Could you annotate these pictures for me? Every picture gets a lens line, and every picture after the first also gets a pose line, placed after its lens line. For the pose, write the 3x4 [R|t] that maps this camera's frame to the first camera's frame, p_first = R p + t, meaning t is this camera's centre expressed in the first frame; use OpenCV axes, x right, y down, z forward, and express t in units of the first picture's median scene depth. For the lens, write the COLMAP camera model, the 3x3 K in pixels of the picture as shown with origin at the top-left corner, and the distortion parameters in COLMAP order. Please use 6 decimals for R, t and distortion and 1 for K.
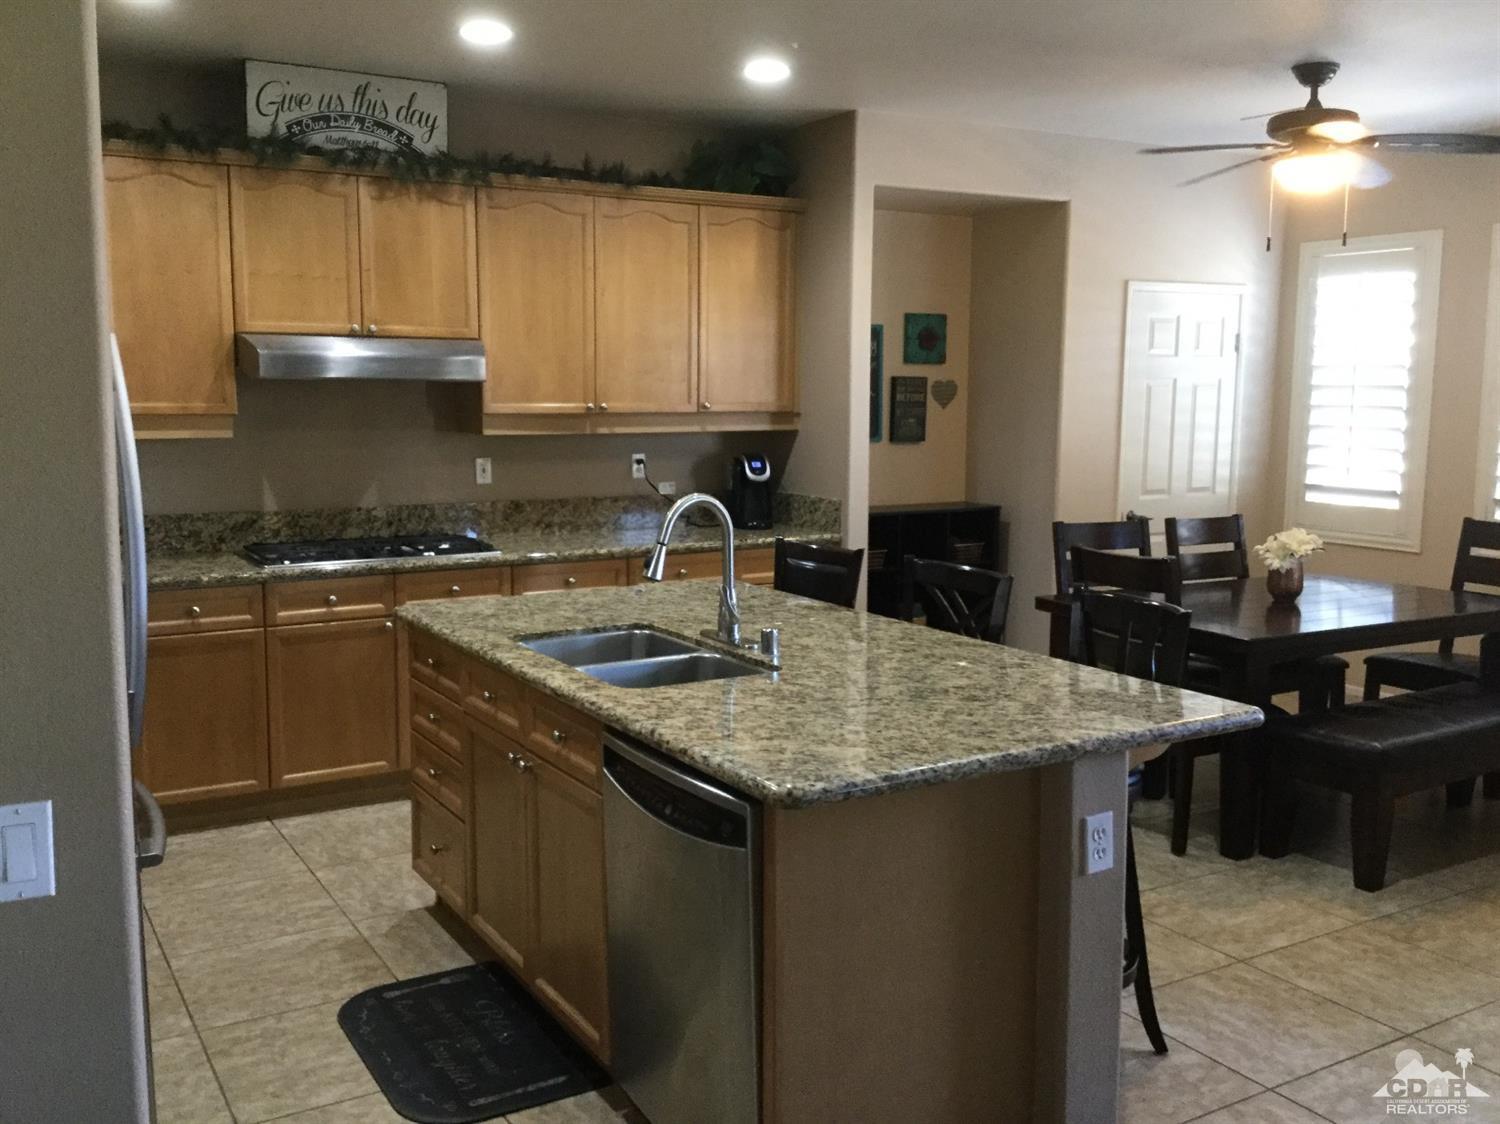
lens RADIAL K [[1365.2, 0, 750.0], [0, 1365.2, 562.0], [0, 0, 1]] dist [0.142268, -0.352378]
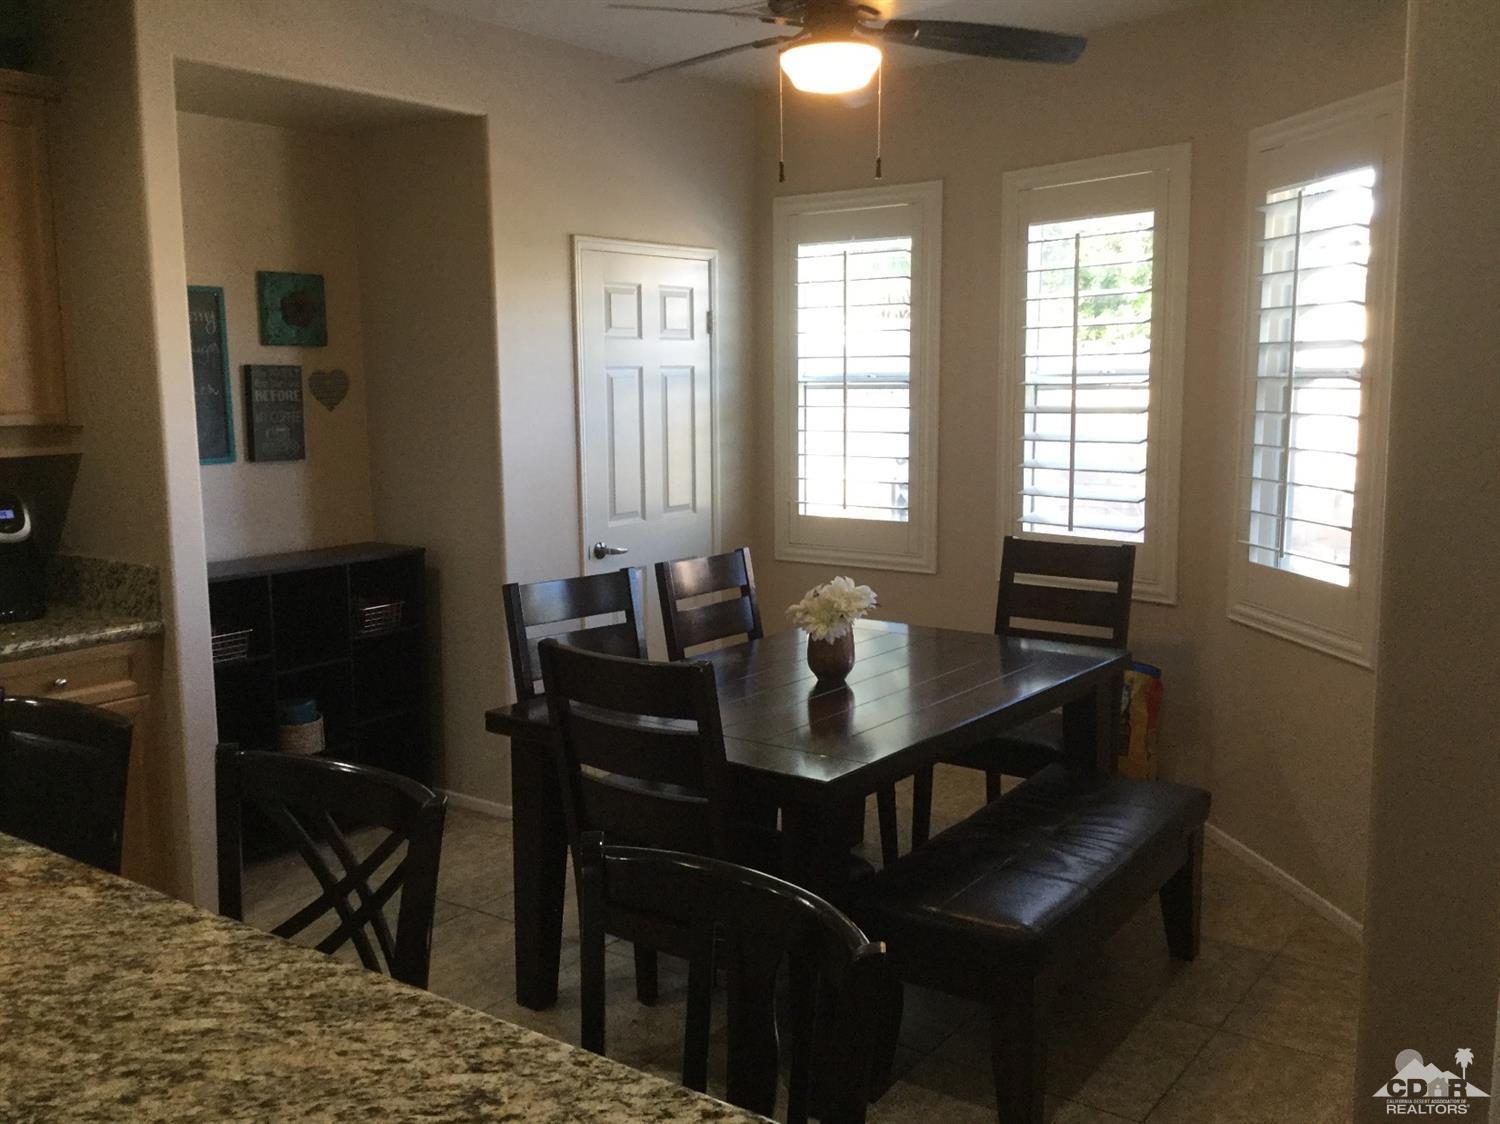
lens RADIAL K [[1365.2, 0, 750.0], [0, 1365.2, 562.0], [0, 0, 1]] dist [0.142268, -0.352378]
pose [[0.917008, -0.067327, 0.393145, 0.059663], [0.063945, 0.997717, 0.021710, -0.039540], [-0.393709, 0.005231, 0.919220, 0.290993]]
